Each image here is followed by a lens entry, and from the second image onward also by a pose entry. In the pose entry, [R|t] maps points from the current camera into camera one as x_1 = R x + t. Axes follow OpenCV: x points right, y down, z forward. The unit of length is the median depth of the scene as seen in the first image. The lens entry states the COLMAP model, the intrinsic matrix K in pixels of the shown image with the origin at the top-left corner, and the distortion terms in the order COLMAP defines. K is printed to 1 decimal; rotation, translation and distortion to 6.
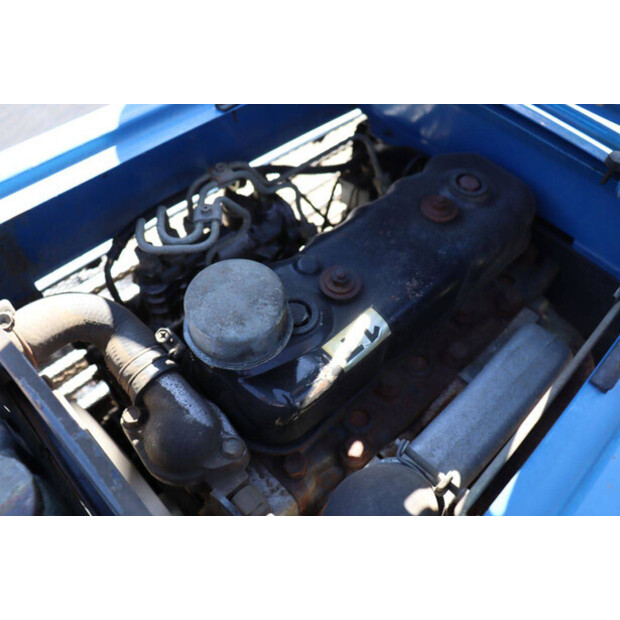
lens RADIAL K [[1227.1, 0, 310.0], [0, 1227.1, 310.0], [0, 0, 1]] dist [0.336121, 0.277062]
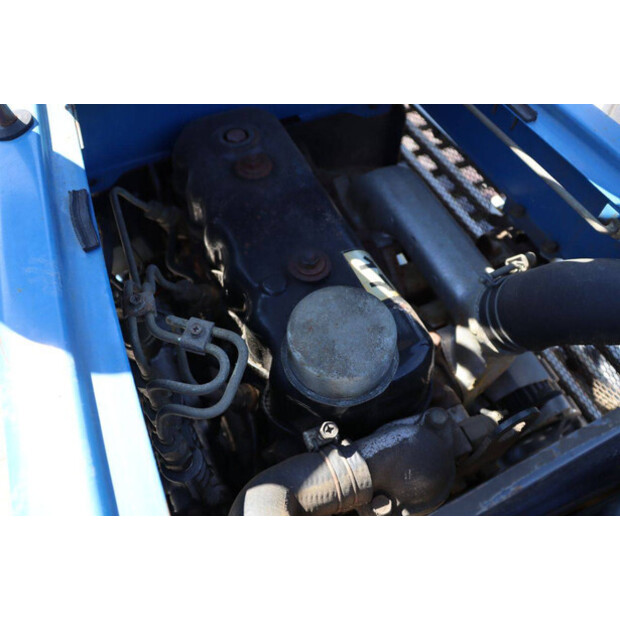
lens RADIAL K [[1227.1, 0, 310.0], [0, 1227.1, 310.0], [0, 0, 1]] dist [0.336121, 0.277062]
pose [[-0.091631, -0.567219, 0.818454, -0.813345], [0.494530, 0.687472, 0.531810, -0.528125], [-0.864317, 0.453480, 0.217513, 0.809293]]
